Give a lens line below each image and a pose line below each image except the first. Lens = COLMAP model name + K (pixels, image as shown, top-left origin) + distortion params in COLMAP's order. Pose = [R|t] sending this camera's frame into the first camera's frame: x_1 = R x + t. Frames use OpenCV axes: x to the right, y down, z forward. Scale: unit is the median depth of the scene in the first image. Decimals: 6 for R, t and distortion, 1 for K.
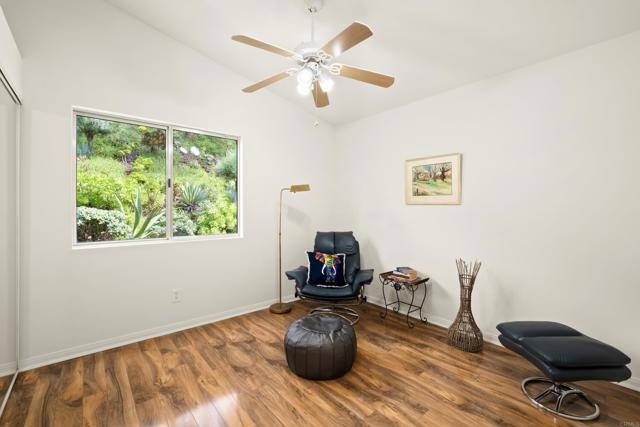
lens RADIAL K [[280.5, 0, 318.2], [0, 280.5, 212.2], [0, 0, 1]] dist [0.000659, 0.000205]
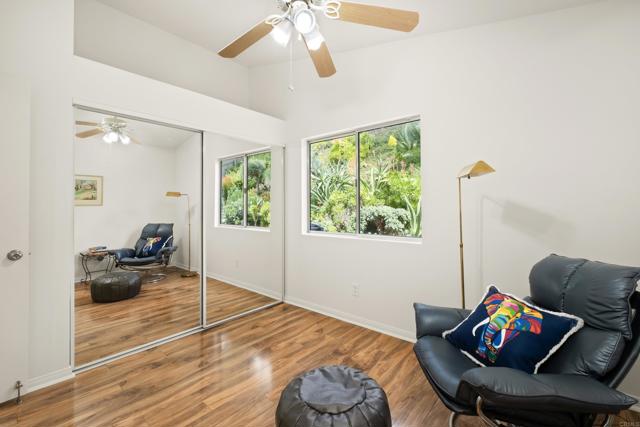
lens RADIAL K [[280.5, 0, 318.7], [0, 280.5, 208.7], [0, 0, 1]] dist [0.000659, 0.000205]
pose [[0.173111, 0.003986, -0.984894, 0.568061], [-0.012033, 0.999926, 0.001932, -0.007524], [0.984829, 0.011517, 0.173147, 0.769222]]
